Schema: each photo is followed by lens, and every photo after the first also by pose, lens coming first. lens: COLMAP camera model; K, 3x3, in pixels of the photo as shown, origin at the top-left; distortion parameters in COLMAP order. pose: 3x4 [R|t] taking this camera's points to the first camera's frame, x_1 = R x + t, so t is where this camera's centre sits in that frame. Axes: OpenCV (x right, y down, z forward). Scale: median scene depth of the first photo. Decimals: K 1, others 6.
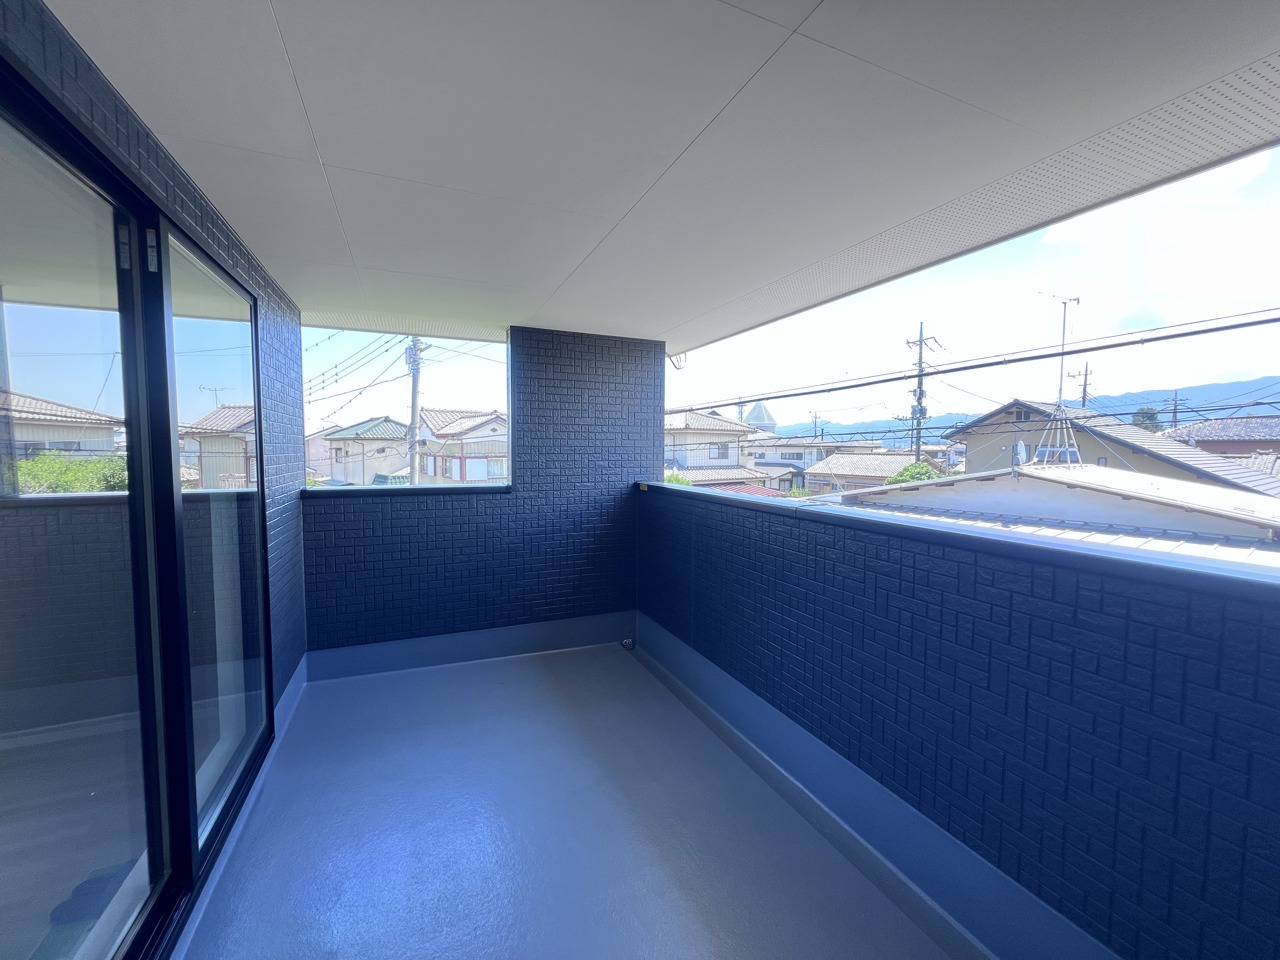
lens RADIAL K [[517.1, 0, 643.2], [0, 517.1, 481.2], [0, 0, 1]] dist [-0.003171, 0.001035]
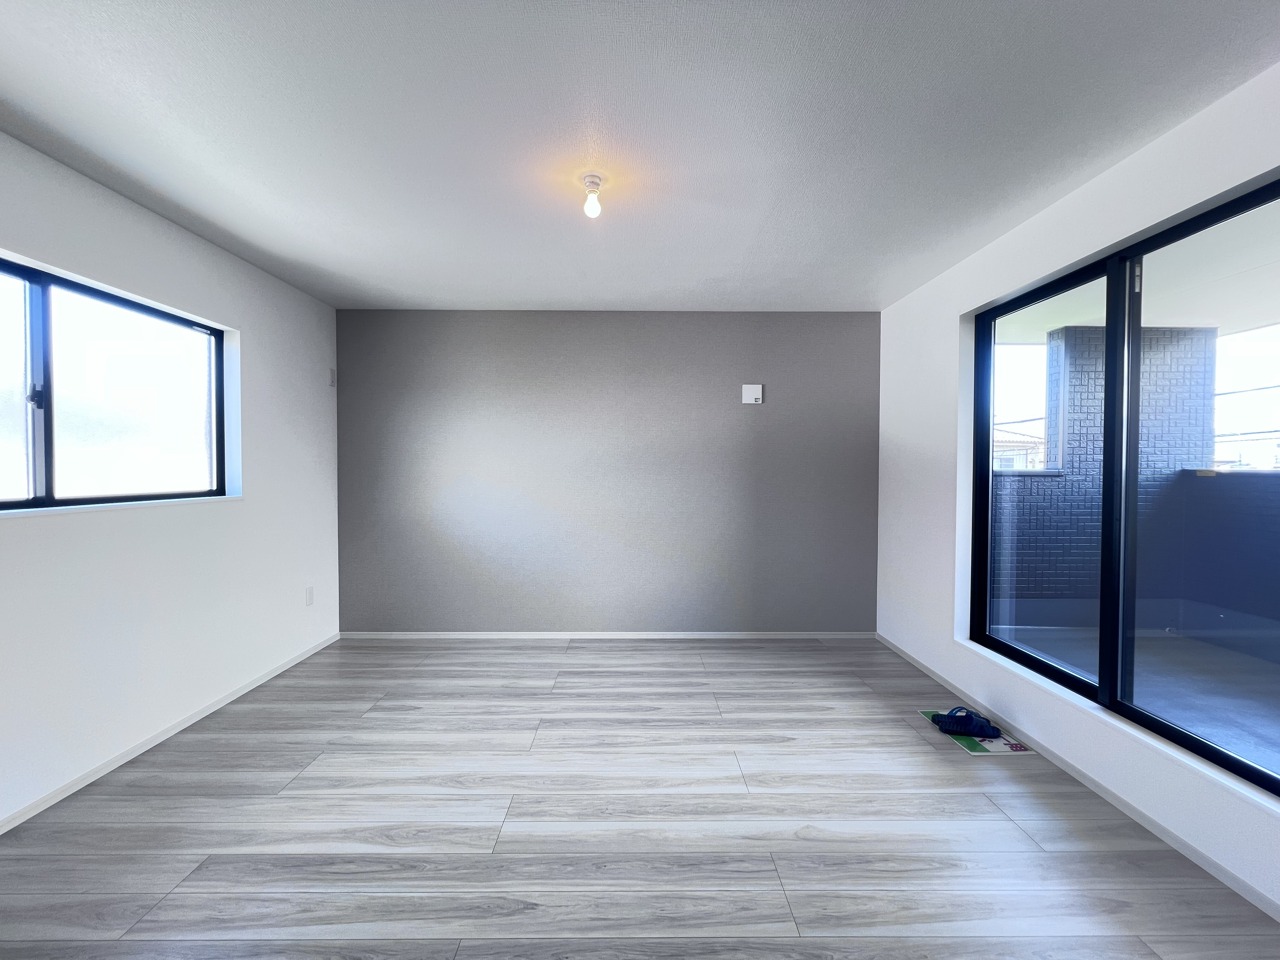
lens RADIAL K [[516.2, 0, 645.4], [0, 516.2, 476.6], [0, 0, 1]] dist [-0.001936, 0.001376]
pose [[0.920055, 0.001225, -0.391787, -0.593537], [-0.019607, 0.998886, -0.042921, 0.081997], [0.391298, 0.047171, 0.919054, -0.333123]]
